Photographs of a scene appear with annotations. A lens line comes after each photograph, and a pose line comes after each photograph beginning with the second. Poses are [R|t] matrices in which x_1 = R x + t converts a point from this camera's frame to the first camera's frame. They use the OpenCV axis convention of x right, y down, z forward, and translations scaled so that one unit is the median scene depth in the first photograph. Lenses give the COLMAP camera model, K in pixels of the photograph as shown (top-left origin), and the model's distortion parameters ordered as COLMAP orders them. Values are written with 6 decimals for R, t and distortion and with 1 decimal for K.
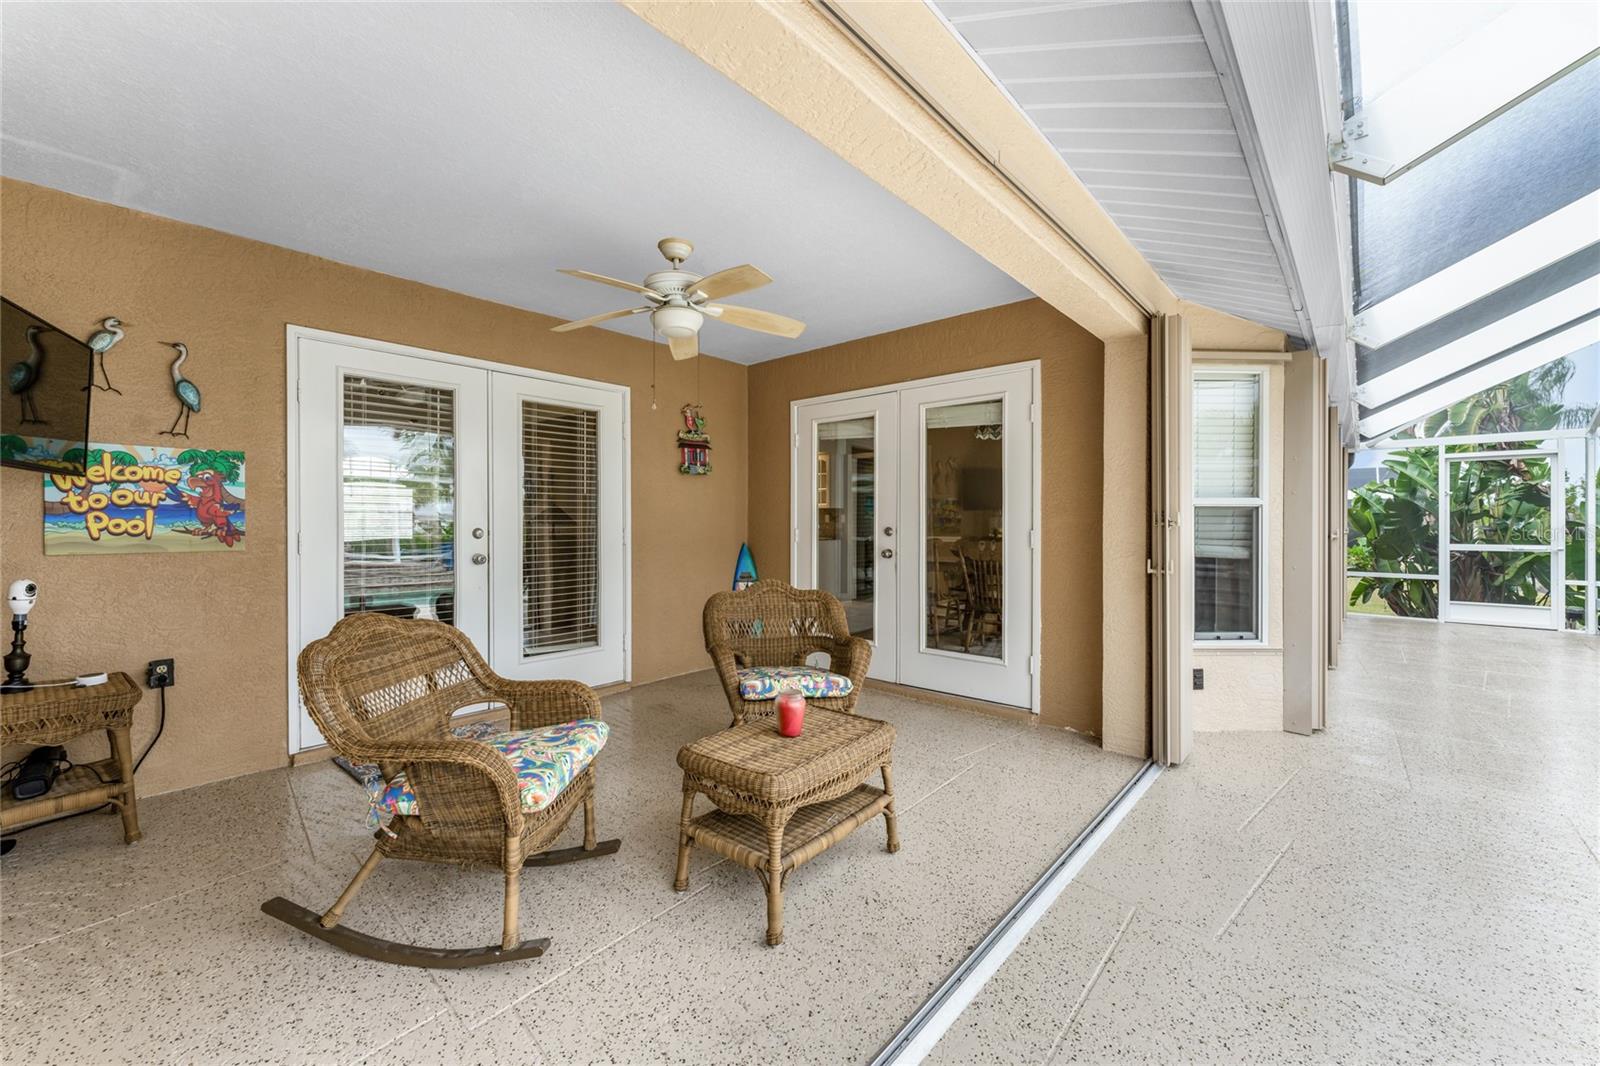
lens RADIAL K [[634.0, 0, 795.9], [0, 634.0, 521.3], [0, 0, 1]] dist [0.009147, 0.000152]
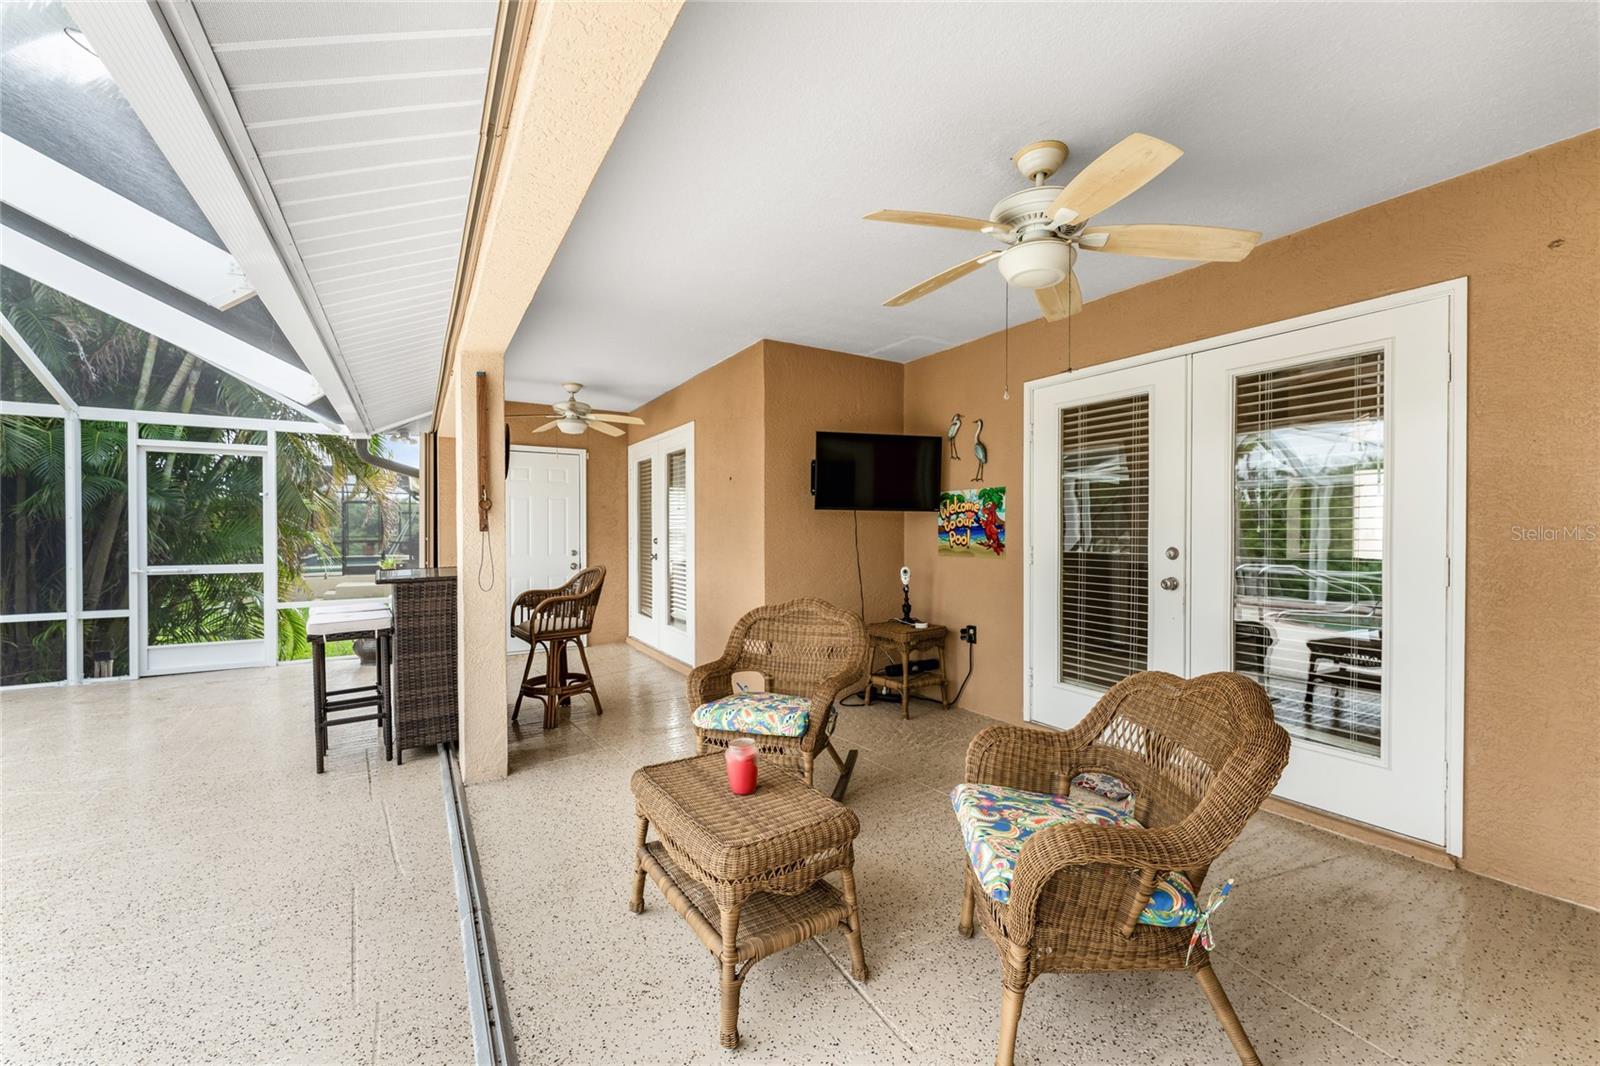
lens RADIAL K [[645.7, 0, 790.9], [0, 645.7, 535.9], [0, 0, 1]] dist [0.006603, -0.000230]
pose [[-0.303797, 0.011785, -0.952664, 0.648778], [0.003491, 0.999931, 0.011256, -0.021726], [0.952731, 0.000094, -0.303817, 1.058161]]
